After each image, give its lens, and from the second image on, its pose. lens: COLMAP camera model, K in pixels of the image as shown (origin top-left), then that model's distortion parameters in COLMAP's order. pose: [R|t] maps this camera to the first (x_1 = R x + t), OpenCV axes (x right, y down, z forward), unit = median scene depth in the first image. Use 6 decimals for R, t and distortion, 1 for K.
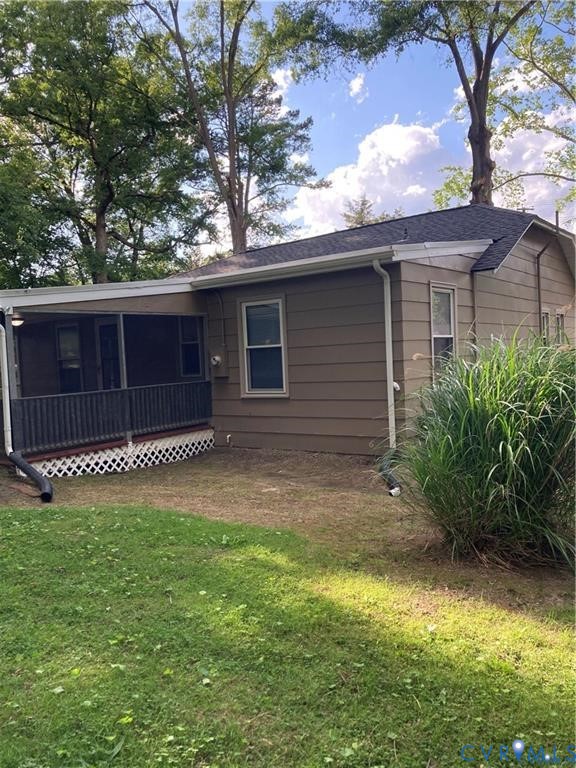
lens RADIAL K [[619.1, 0, 288.0], [0, 619.1, 384.0], [0, 0, 1]] dist [0.052686, -0.050125]
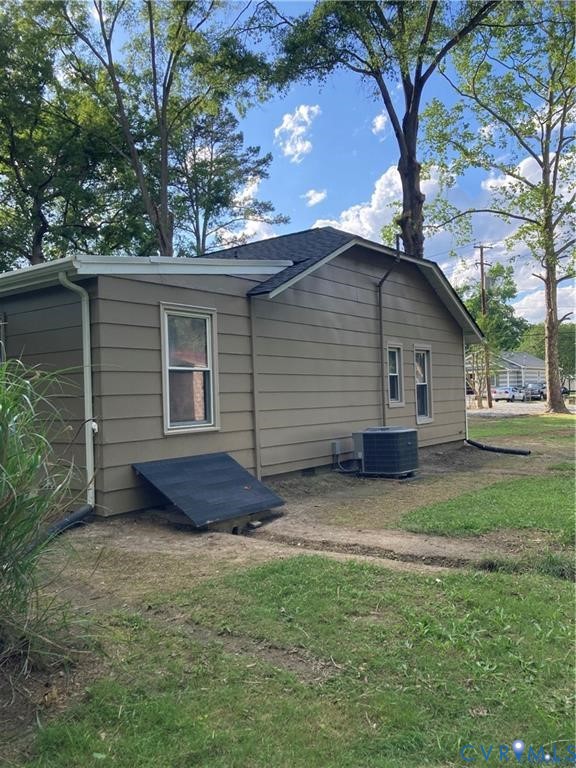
lens RADIAL K [[619.1, 0, 288.0], [0, 619.1, 384.0], [0, 0, 1]] dist [0.052686, -0.050125]
pose [[0.999844, 0.016019, -0.007397, 0.131706], [-0.016438, 0.998026, -0.060607, -0.002303], [0.006411, 0.060719, 0.998134, 0.054848]]
